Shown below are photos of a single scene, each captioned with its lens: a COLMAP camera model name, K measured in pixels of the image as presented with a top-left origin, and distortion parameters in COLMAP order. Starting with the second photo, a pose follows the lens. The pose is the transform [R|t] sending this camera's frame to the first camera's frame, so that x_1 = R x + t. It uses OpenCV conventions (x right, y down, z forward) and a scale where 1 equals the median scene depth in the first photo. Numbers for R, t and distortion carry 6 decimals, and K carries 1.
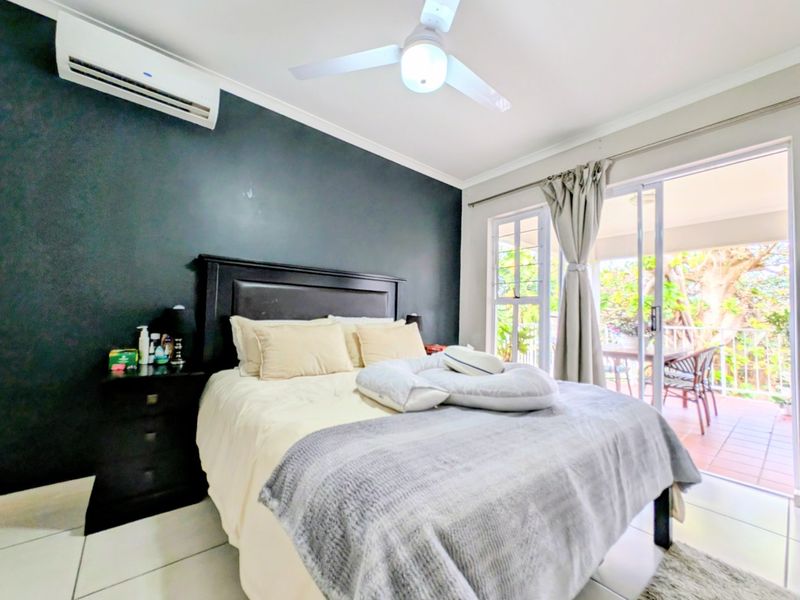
lens RADIAL K [[319.0, 0, 400.7], [0, 319.0, 301.9], [0, 0, 1]] dist [0.000663, -0.000119]
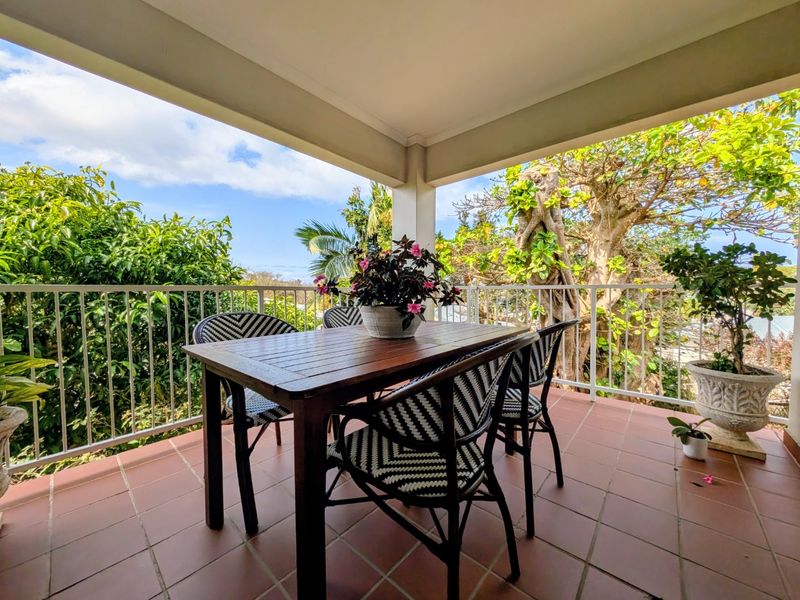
lens RADIAL K [[301.1, 0, 401.5], [0, 301.1, 302.1], [0, 0, 1]] dist [0.017630, -0.000026]
pose [[0.983740, -0.034552, 0.176241, 1.062232], [0.019390, 0.996017, 0.087035, 0.107477], [-0.178546, -0.082203, 0.980492, 0.972790]]
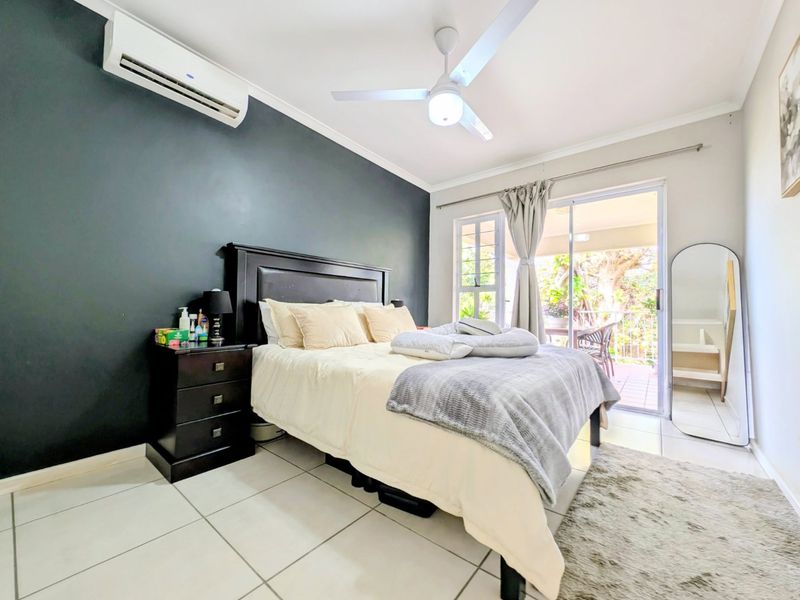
lens RADIAL K [[314.2, 0, 400.0], [0, 314.2, 300.0], [0, 0, 1]] dist [0.002658, -0.000148]
pose [[0.979297, -0.003942, 0.202390, -0.211910], [0.000553, 0.999859, 0.016798, 0.023934], [-0.202428, -0.016339, 0.979161, -0.145325]]
